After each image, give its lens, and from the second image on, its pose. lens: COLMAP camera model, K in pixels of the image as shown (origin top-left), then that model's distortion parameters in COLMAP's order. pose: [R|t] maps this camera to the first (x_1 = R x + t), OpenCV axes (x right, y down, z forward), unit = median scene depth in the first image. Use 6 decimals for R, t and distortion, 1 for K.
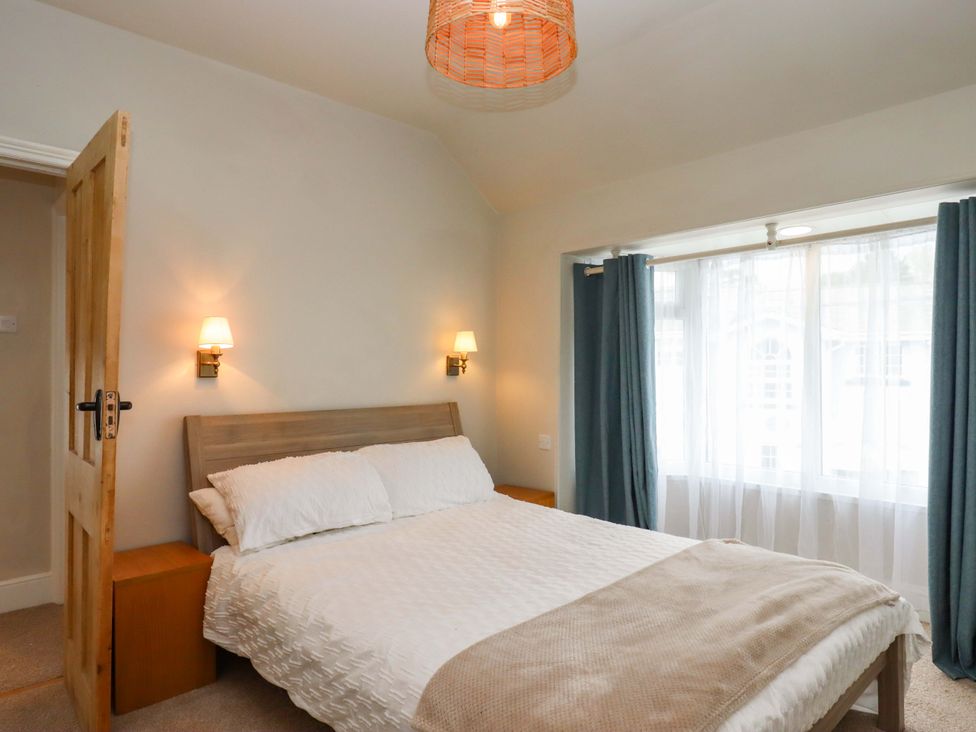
lens RADIAL K [[600.6, 0, 496.1], [0, 600.6, 363.5], [0, 0, 1]] dist [0.006346, -0.012501]
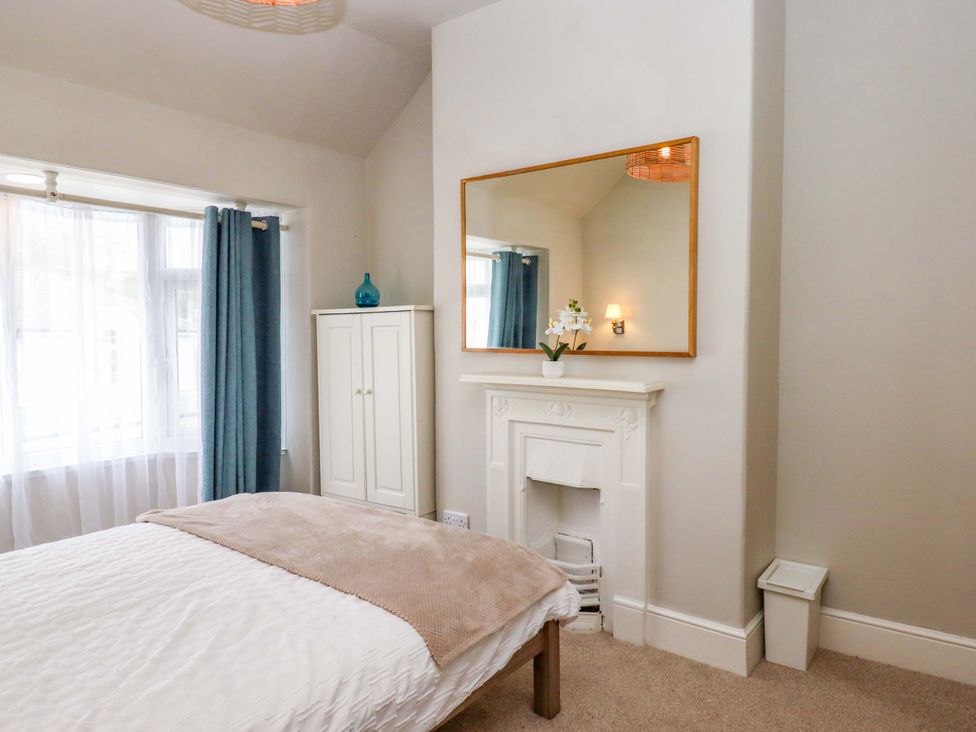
lens RADIAL K [[646.5, 0, 495.5], [0, 646.5, 361.6], [0, 0, 1]] dist [0.004611, -0.013753]
pose [[-0.155291, -0.041533, 0.986995, -0.596387], [-0.007668, 0.999136, 0.040837, 0.003021], [-0.987839, -0.001226, -0.155475, 0.505629]]
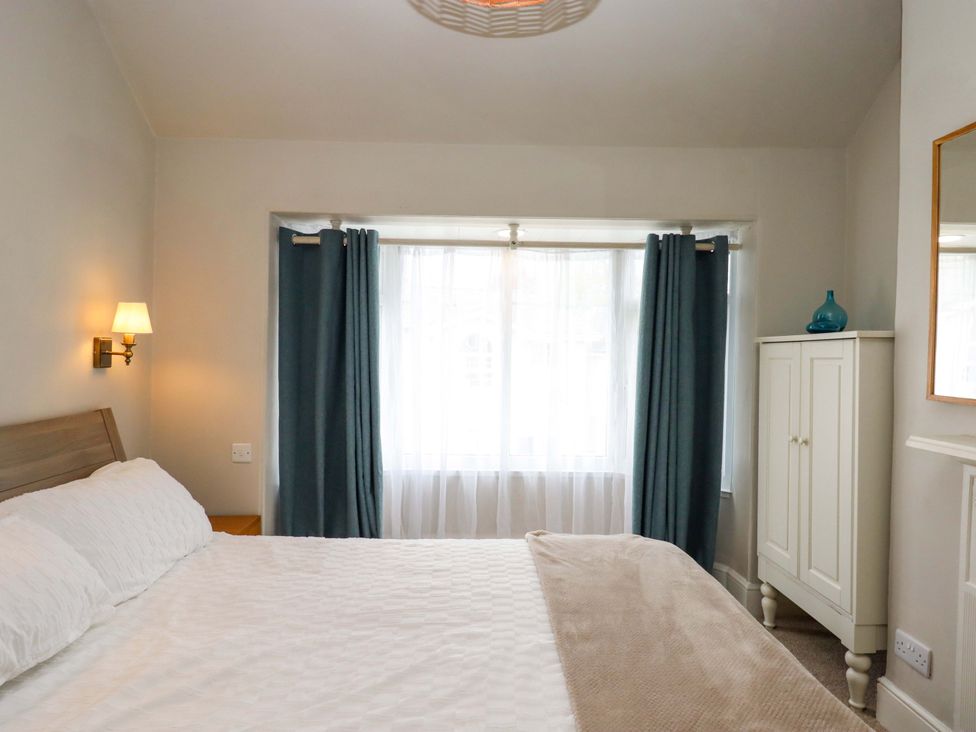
lens RADIAL K [[600.6, 0, 496.1], [0, 600.6, 363.5], [0, 0, 1]] dist [0.006346, -0.012501]
pose [[0.675586, -0.002794, 0.737276, -0.342872], [-0.023399, 0.999408, 0.025228, -0.014551], [-0.736910, -0.034295, 0.675121, 0.306057]]
